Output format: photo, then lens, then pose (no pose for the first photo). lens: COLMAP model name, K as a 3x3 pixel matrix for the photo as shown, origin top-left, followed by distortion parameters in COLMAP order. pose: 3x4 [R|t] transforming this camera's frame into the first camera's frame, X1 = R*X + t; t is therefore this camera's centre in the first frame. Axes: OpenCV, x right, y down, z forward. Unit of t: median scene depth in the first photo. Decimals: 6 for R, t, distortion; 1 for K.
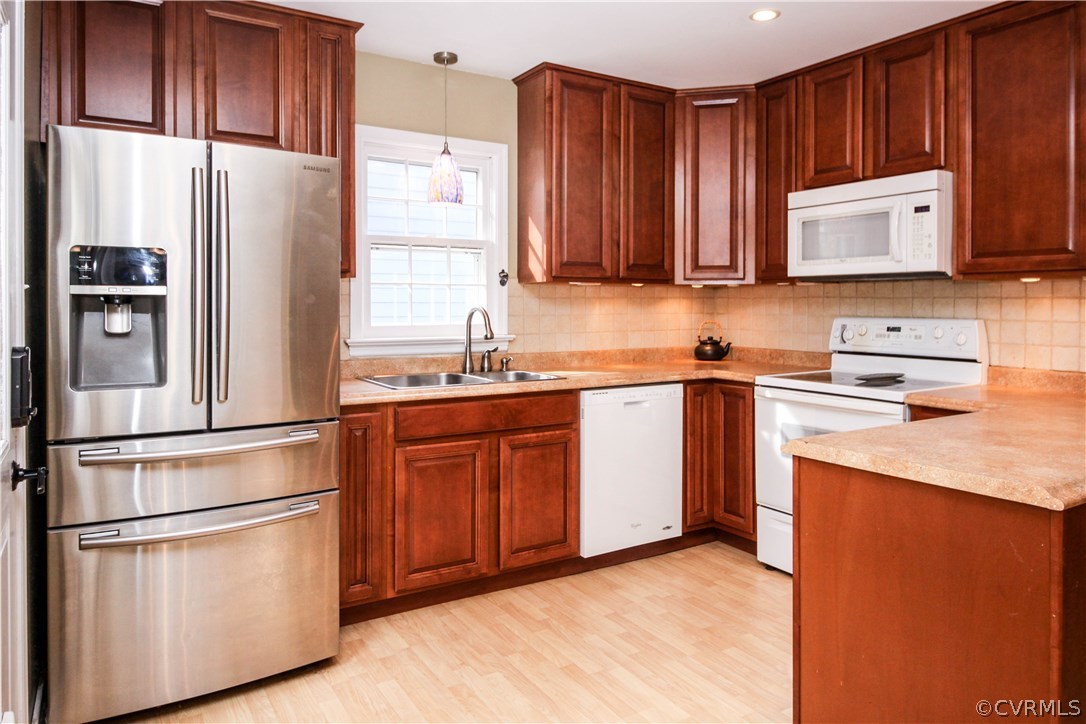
lens RADIAL K [[742.9, 0, 546.4], [0, 742.9, 301.1], [0, 0, 1]] dist [0.103953, -0.000990]
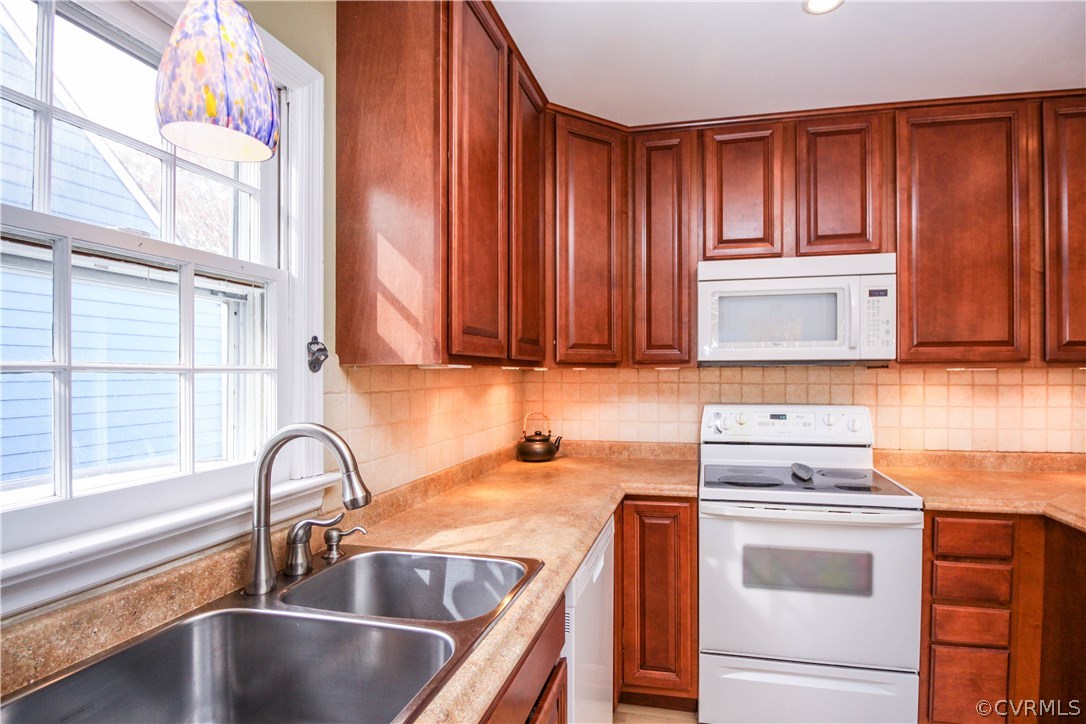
lens RADIAL K [[502.7, 0, 543.2], [0, 502.7, 367.6], [0, 0, 1]] dist [-0.000269, 0.000109]
pose [[0.690525, 0.000898, 0.723308, -0.213645], [0.003427, 0.999984, -0.004513, -0.023750], [-0.723300, 0.005595, 0.690511, 0.769673]]
